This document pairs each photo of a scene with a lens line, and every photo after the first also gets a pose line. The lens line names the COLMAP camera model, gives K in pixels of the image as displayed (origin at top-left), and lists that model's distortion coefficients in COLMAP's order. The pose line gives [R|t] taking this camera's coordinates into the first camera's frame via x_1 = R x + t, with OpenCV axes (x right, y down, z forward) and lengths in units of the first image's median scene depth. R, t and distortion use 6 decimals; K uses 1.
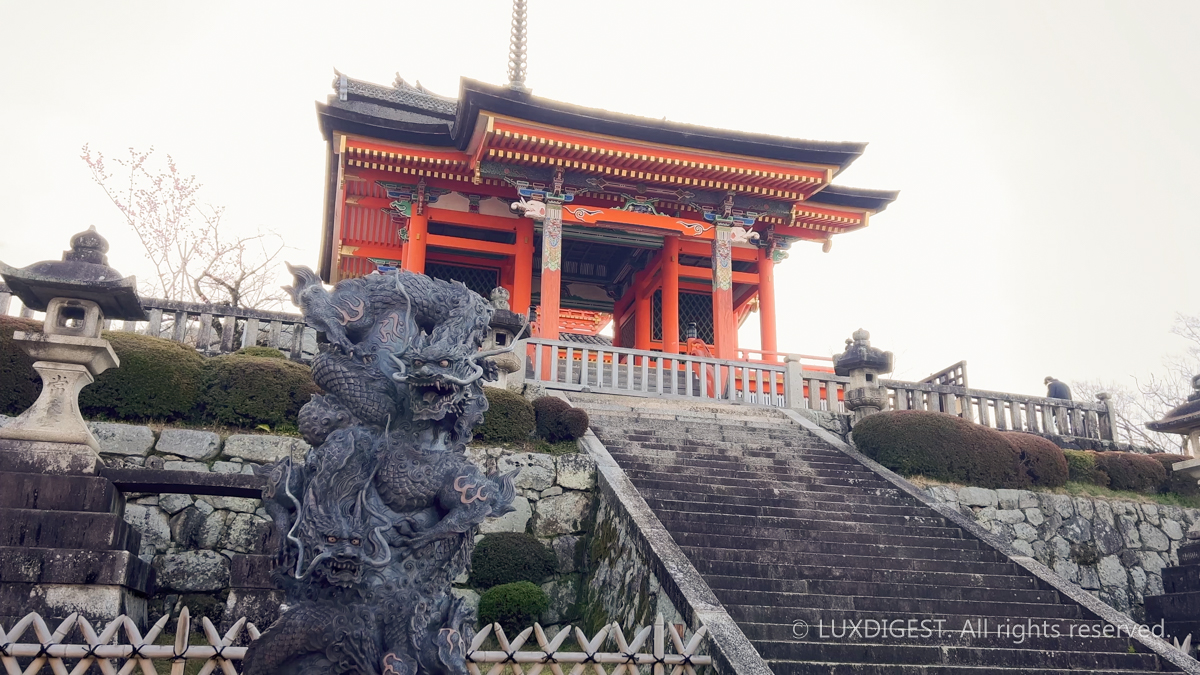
lens RADIAL K [[1037.4, 0, 600.0], [0, 1037.4, 337.5], [0, 0, 1]] dist [0.080703, -0.004136]
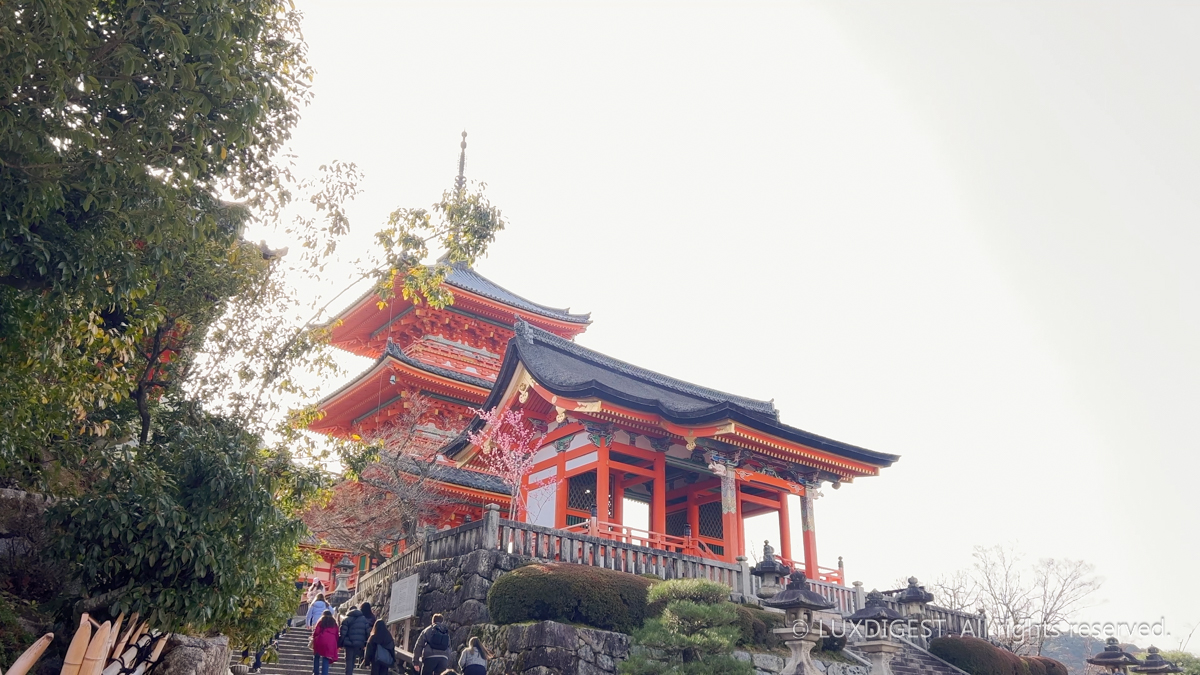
lens RADIAL K [[1037.4, 0, 600.0], [0, 1037.4, 337.5], [0, 0, 1]] dist [0.080703, -0.004136]
pose [[0.925965, 0.156535, 0.343636, -0.808219], [-0.132759, 0.986886, -0.091820, -0.153116], [-0.353502, 0.039402, 0.934603, -0.419342]]
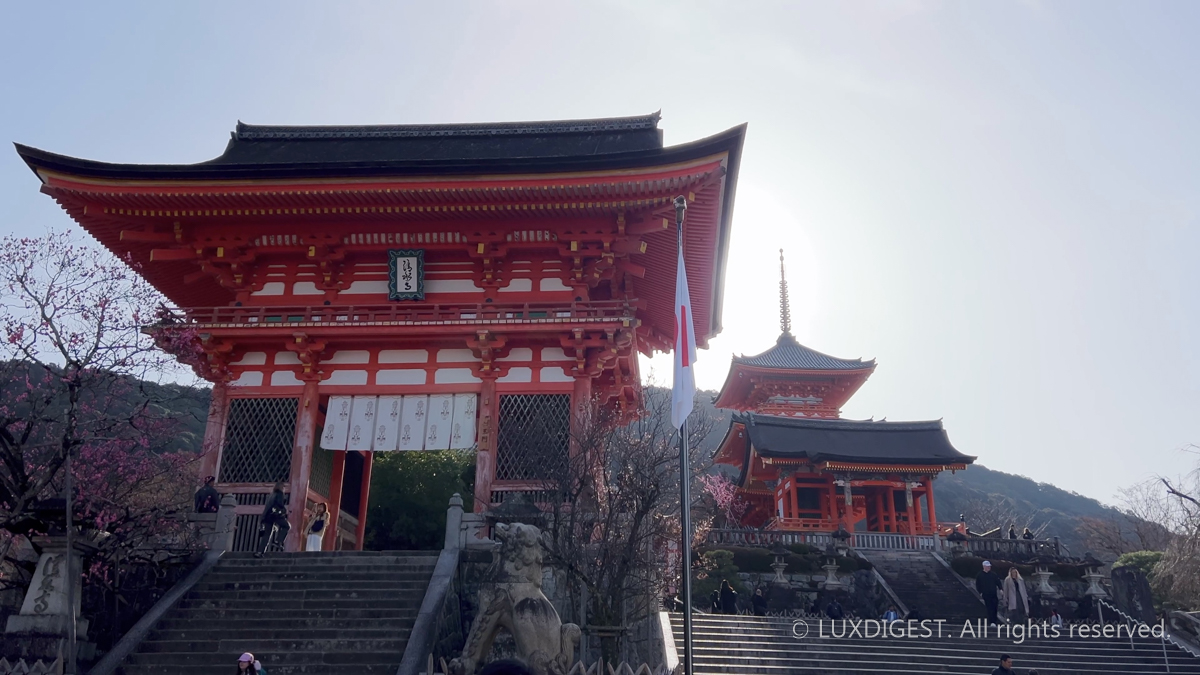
lens RADIAL K [[1037.4, 0, 600.0], [0, 1037.4, 337.5], [0, 0, 1]] dist [0.080703, -0.004136]
pose [[0.977853, -0.079502, -0.193604, -0.126101], [0.072523, 0.996444, -0.042886, -0.462105], [0.196325, 0.027896, 0.980142, -2.084142]]
